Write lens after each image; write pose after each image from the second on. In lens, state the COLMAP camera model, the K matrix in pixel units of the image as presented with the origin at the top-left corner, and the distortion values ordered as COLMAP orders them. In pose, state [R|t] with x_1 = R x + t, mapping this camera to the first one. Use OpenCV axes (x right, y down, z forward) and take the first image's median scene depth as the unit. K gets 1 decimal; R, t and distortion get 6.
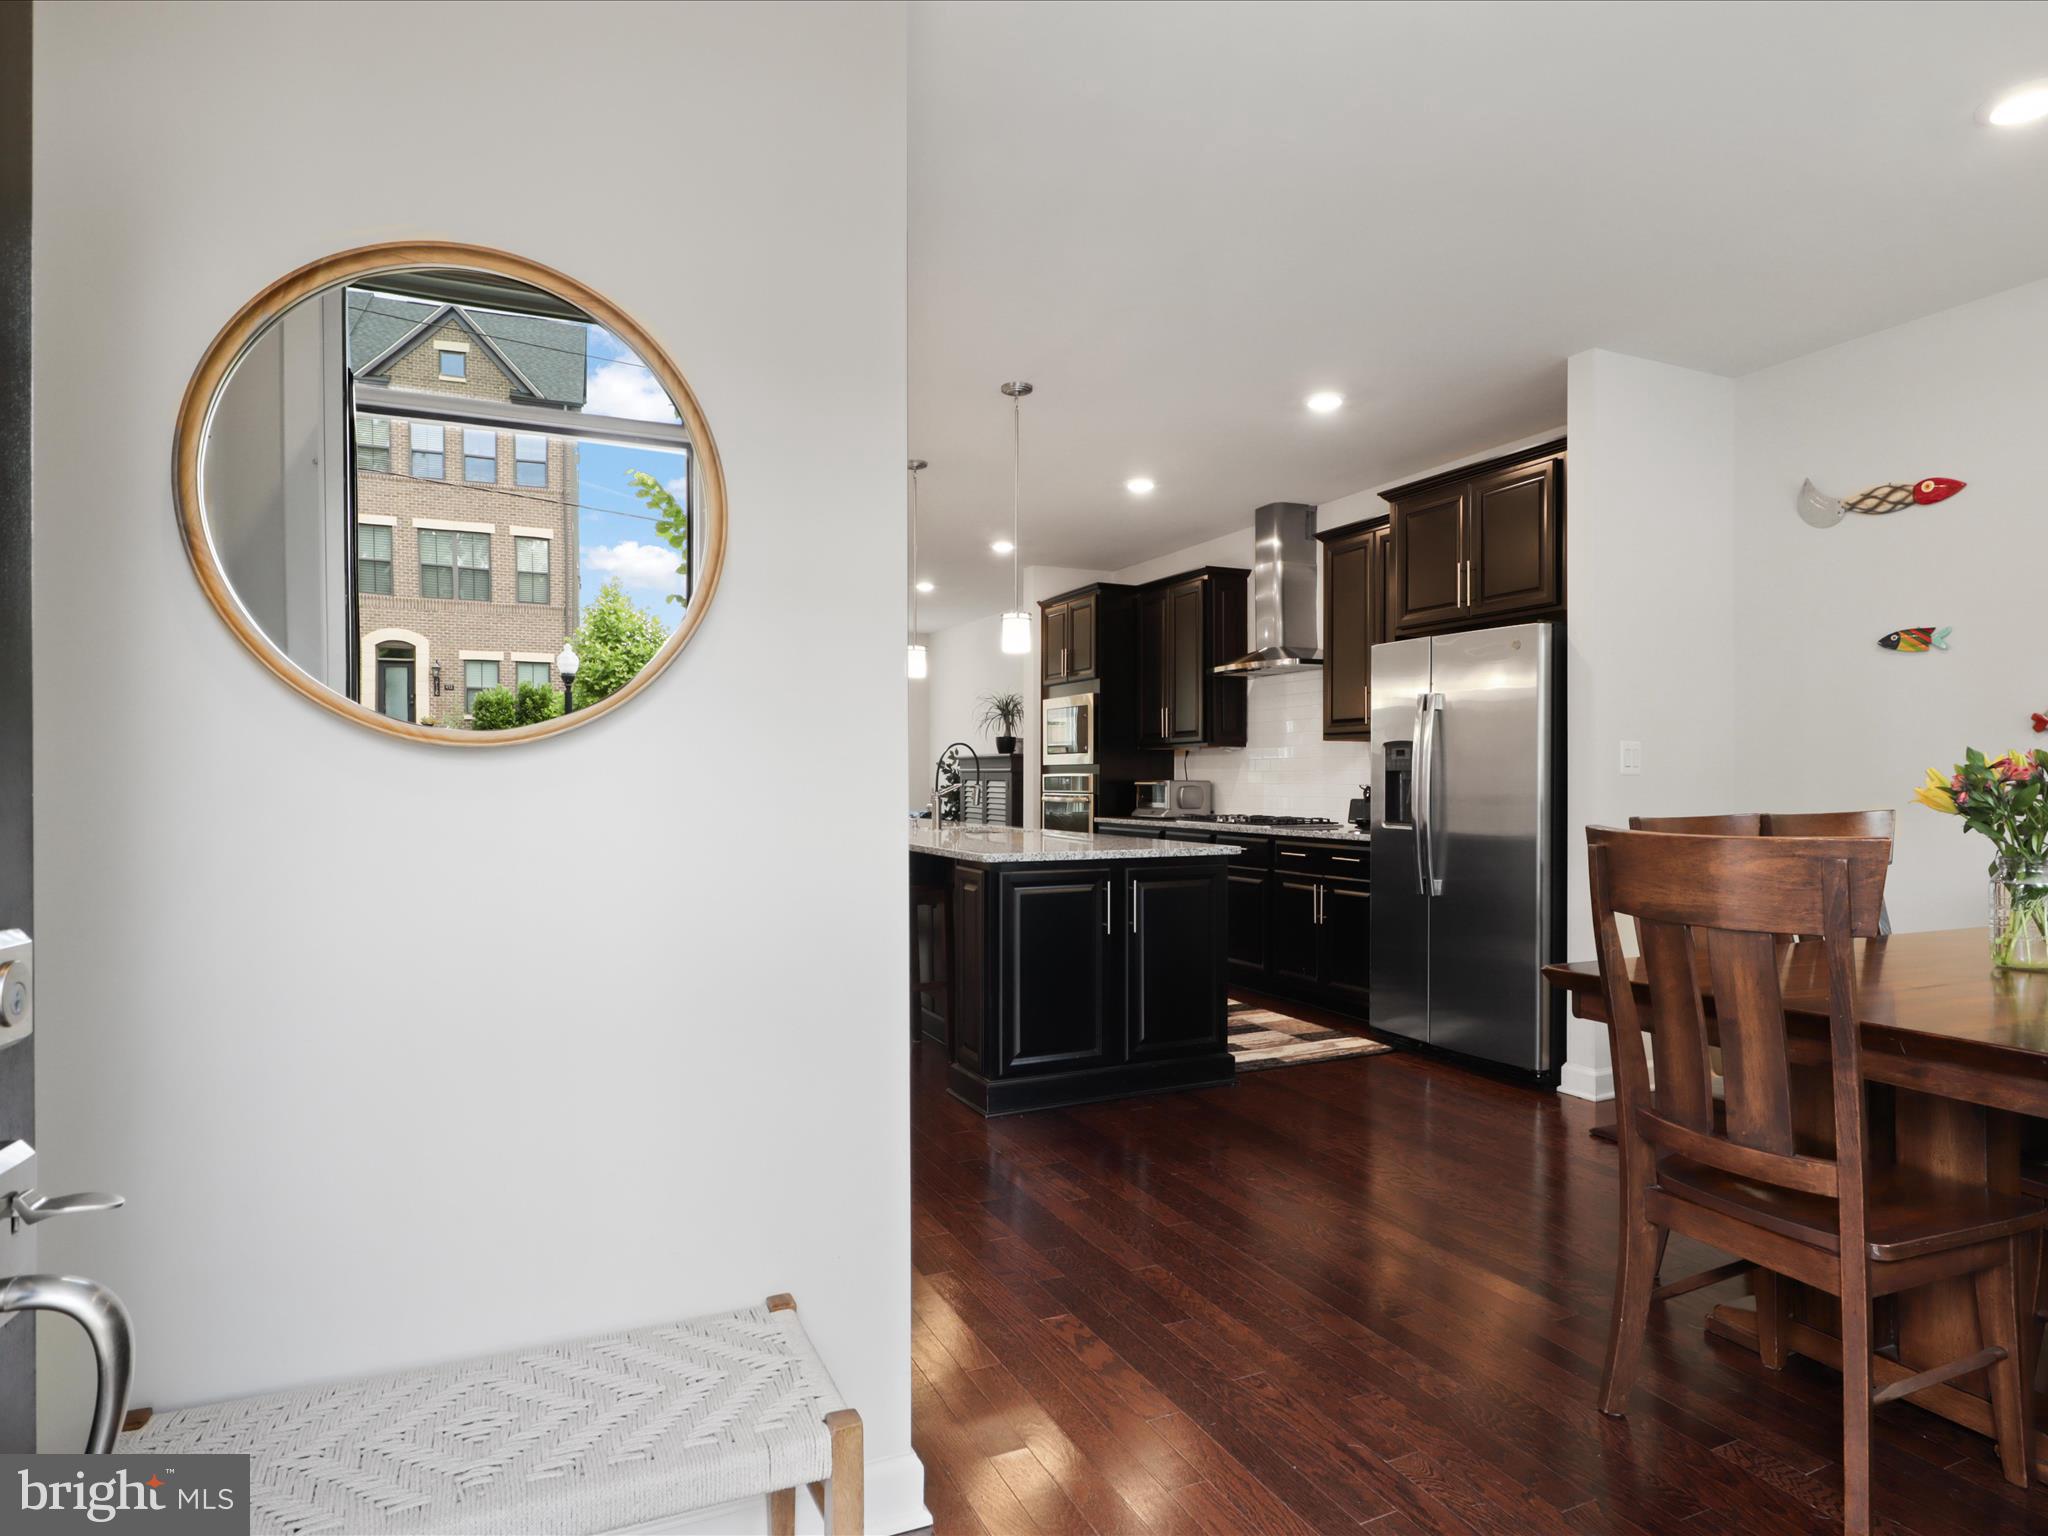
lens RADIAL K [[1164.8, 0, 1028.0], [0, 1164.8, 760.4], [0, 0, 1]] dist [-0.015994, 0.016022]
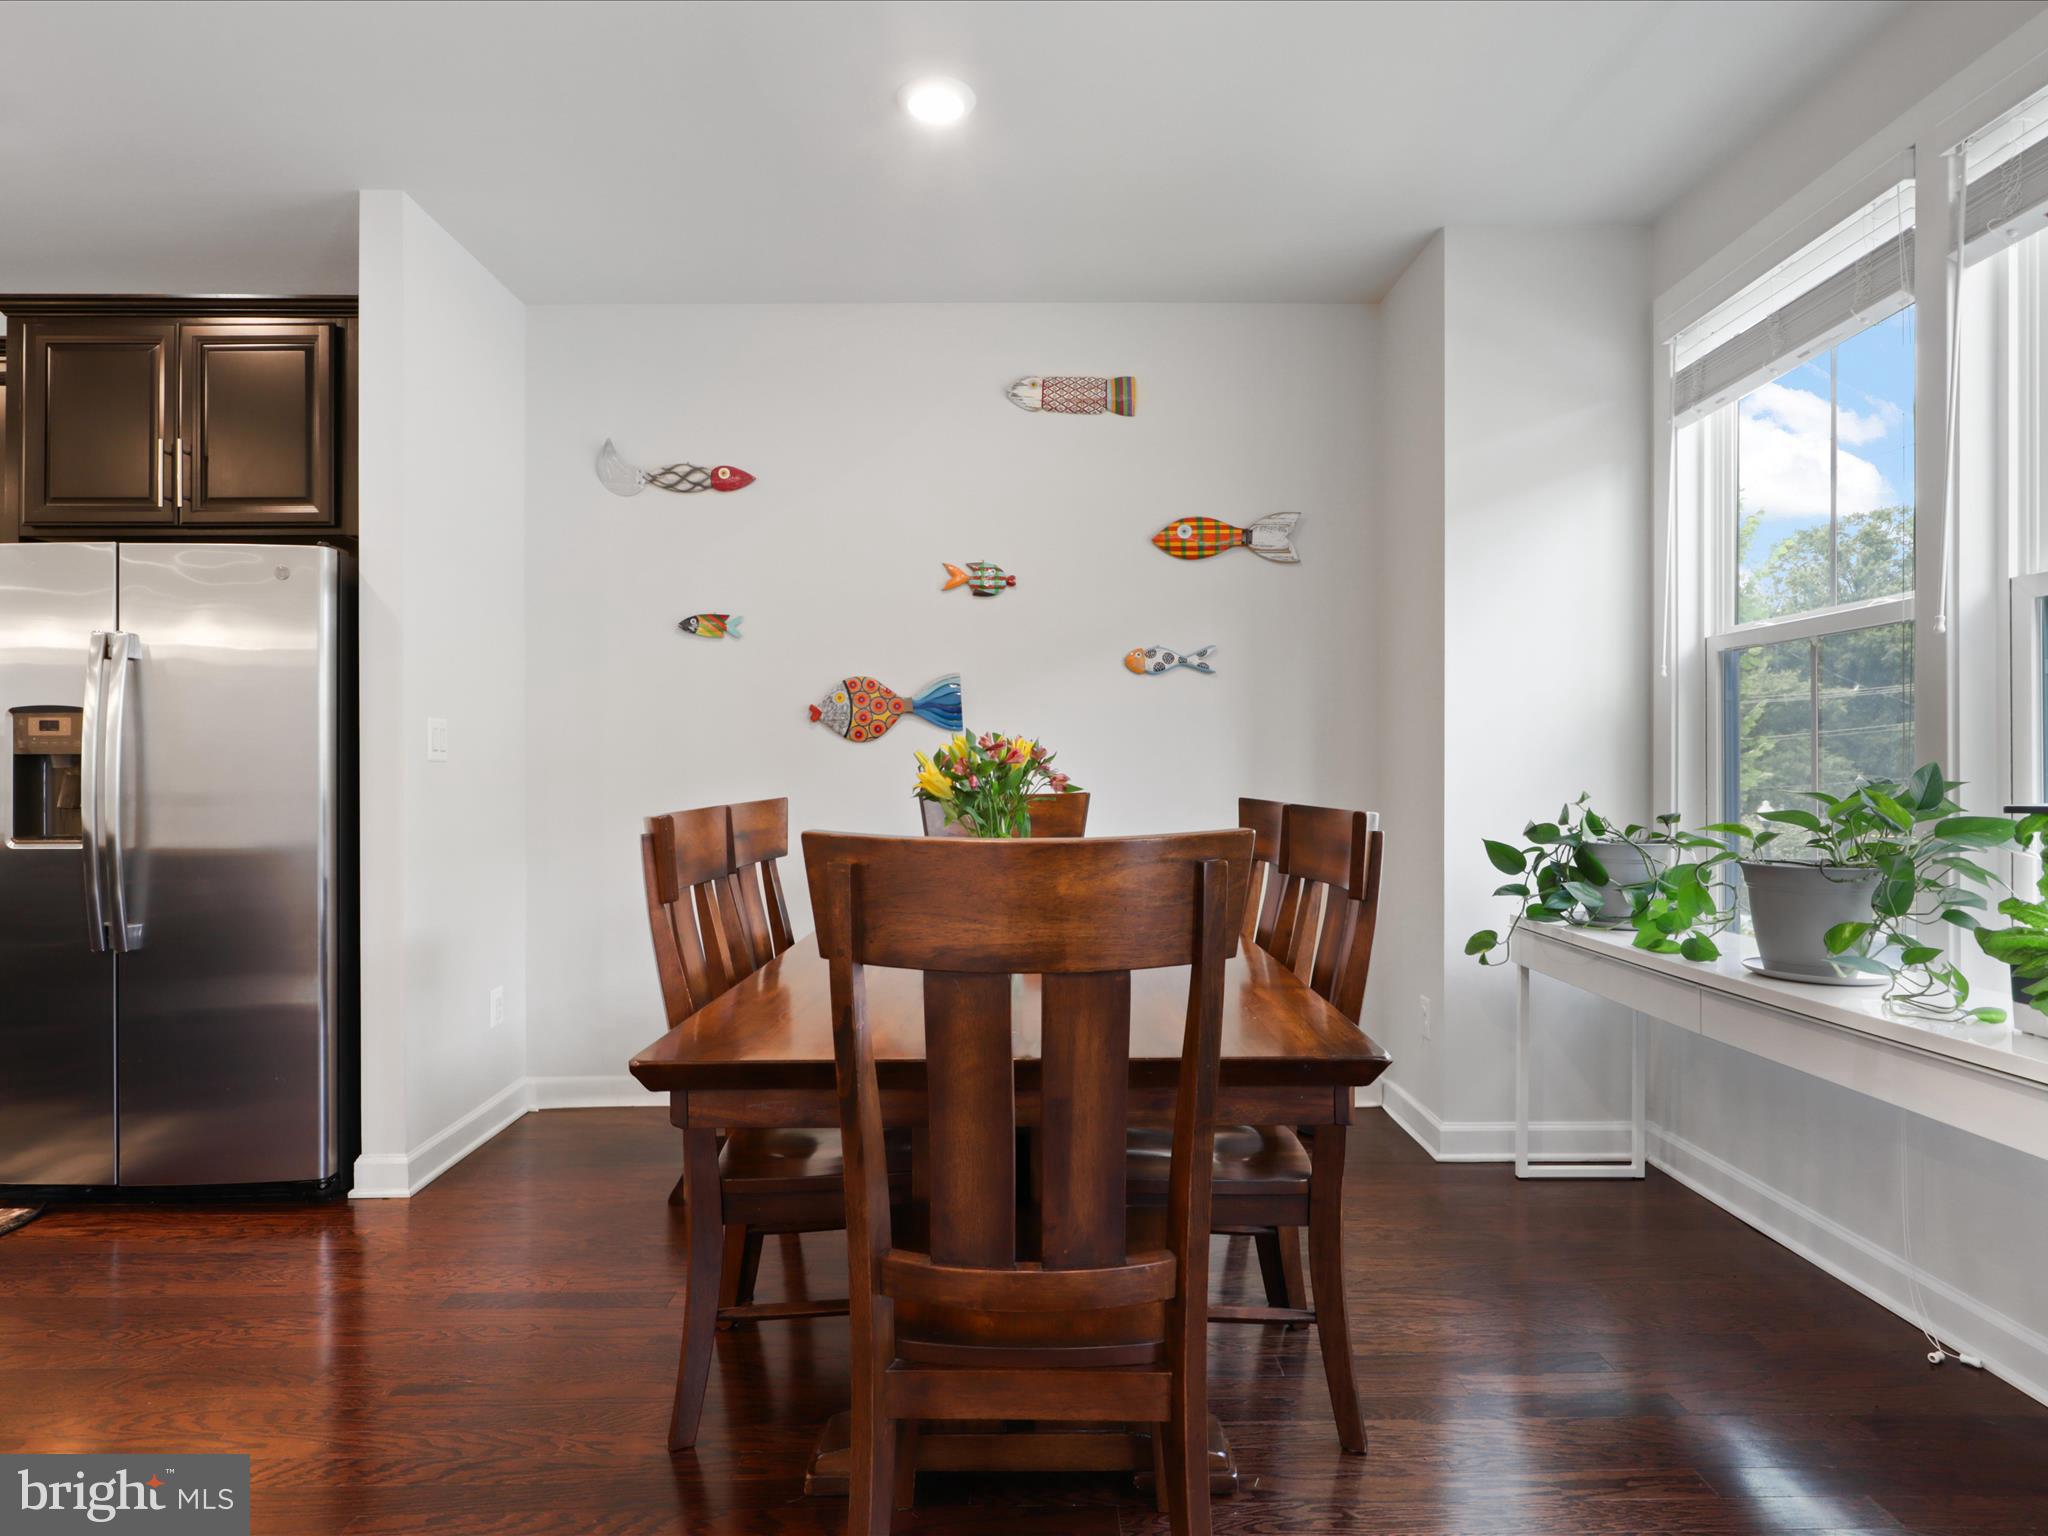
lens RADIAL K [[1164.8, 0, 1028.0], [0, 1164.8, 760.4], [0, 0, 1]] dist [-0.015994, 0.016022]
pose [[0.422478, 0.003849, 0.906365, -0.020632], [-0.010708, 0.999942, 0.000745, 0.007493], [-0.906310, -0.010020, 0.422494, 0.315467]]
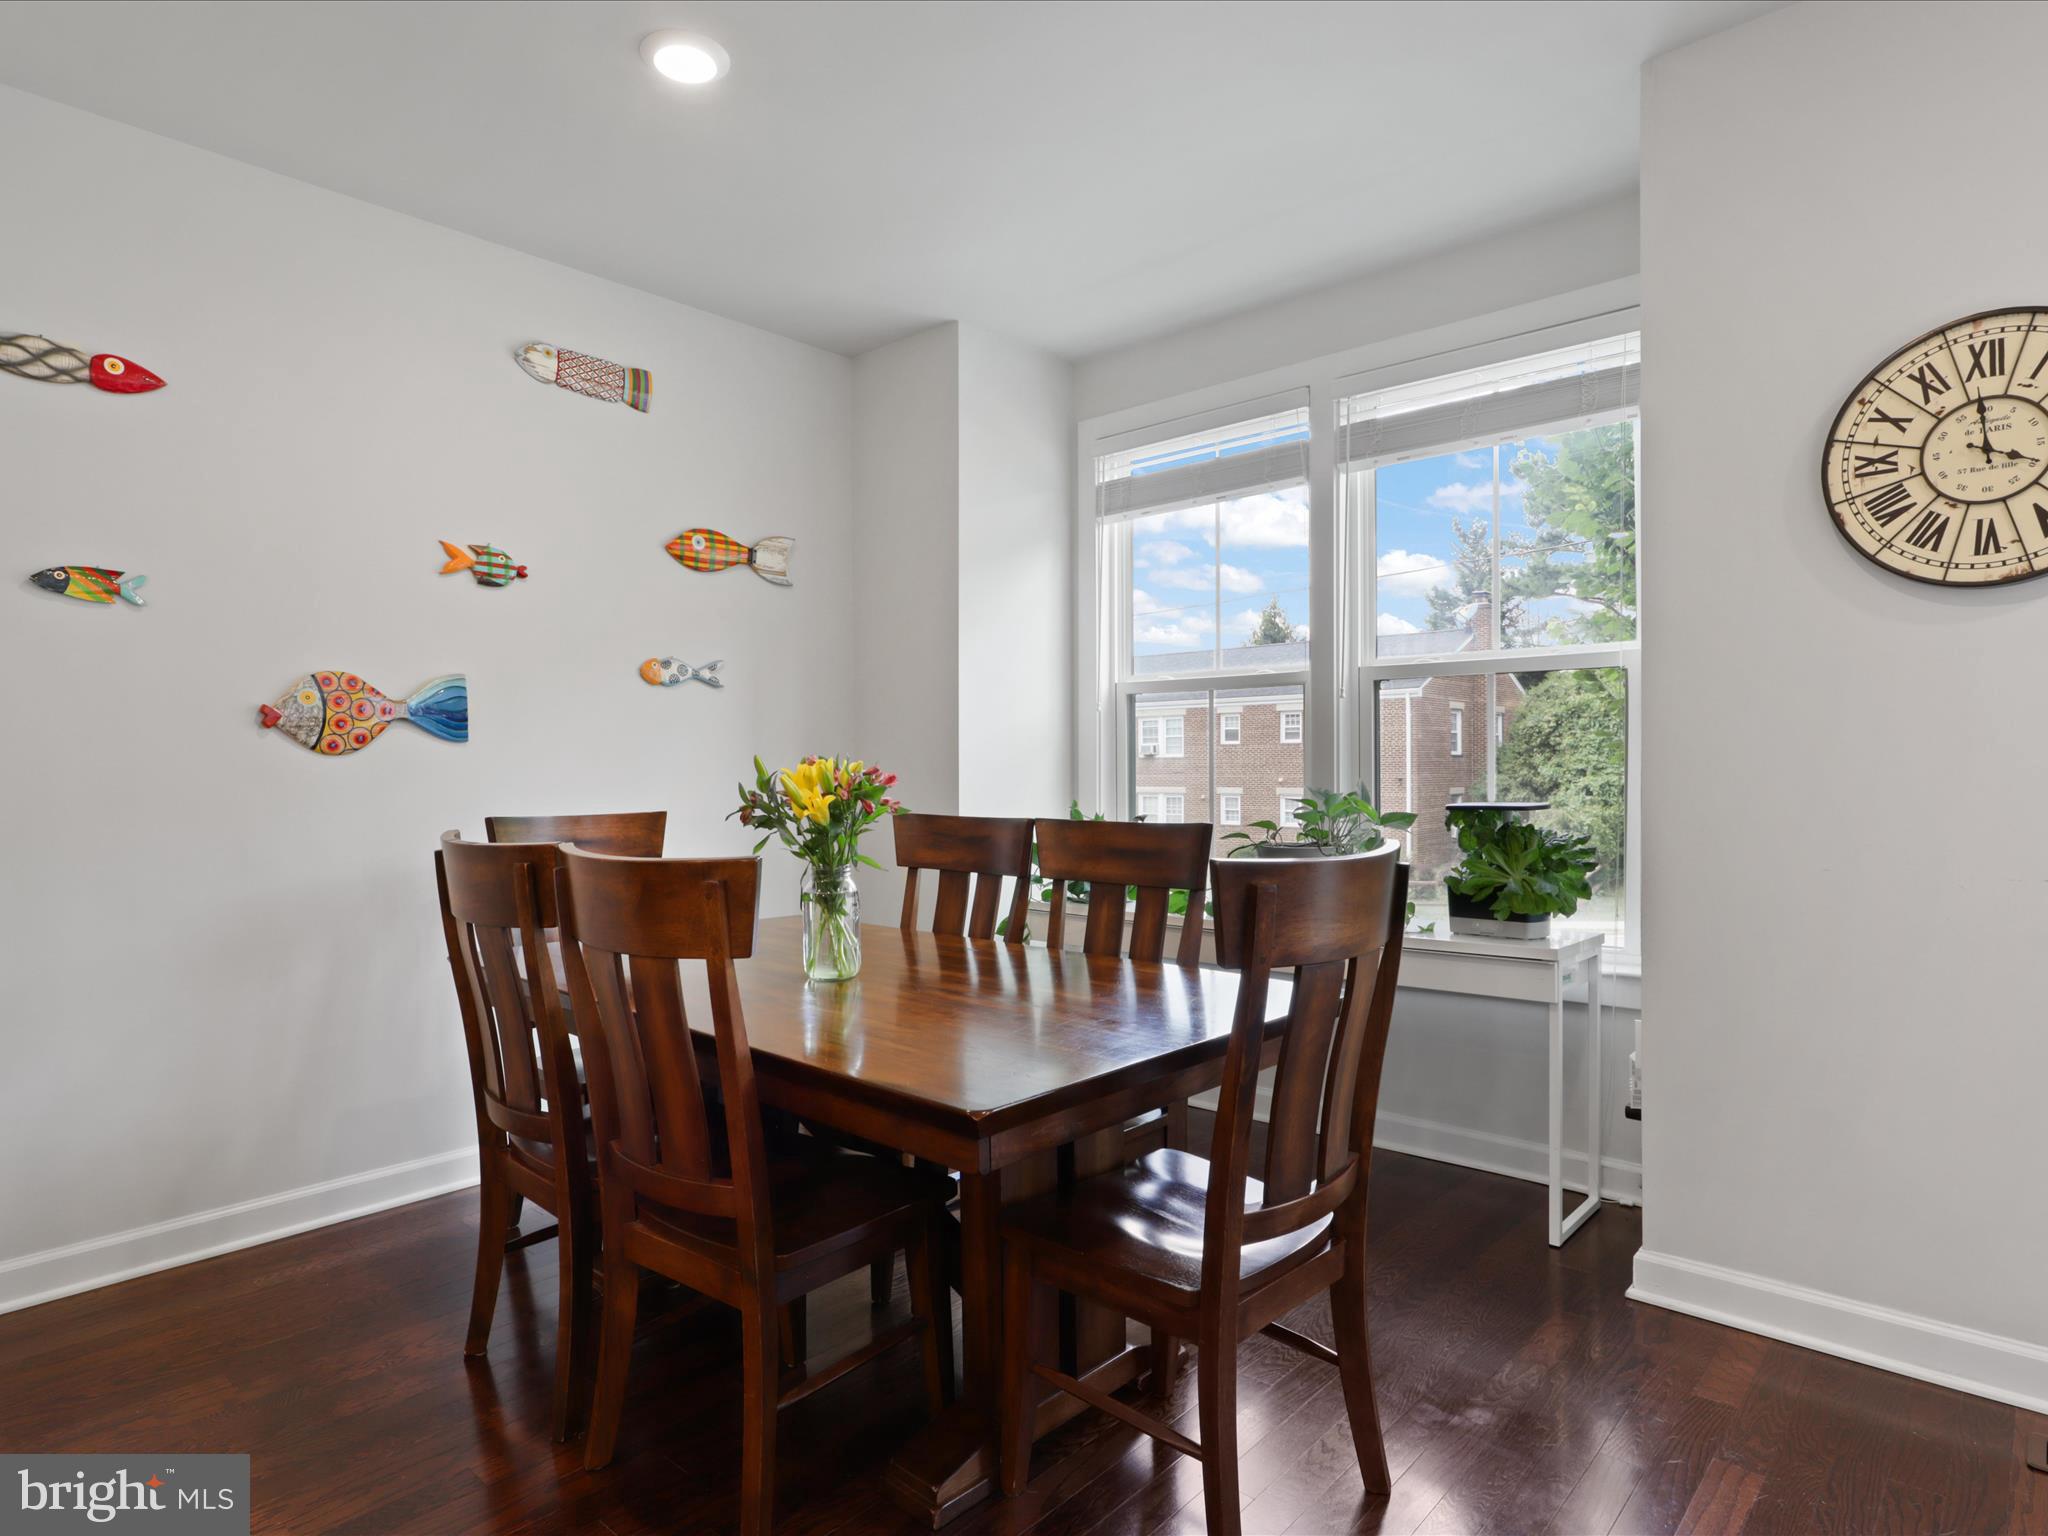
lens RADIAL K [[1162.4, 0, 1023.0], [0, 1162.4, 786.6], [0, 0, 1]] dist [-0.021621, 0.016008]
pose [[-0.388753, -0.015350, 0.921214, -0.069553], [-0.006405, 0.999882, 0.013958, 0.001620], [-0.921320, -0.000474, -0.388806, 0.720334]]
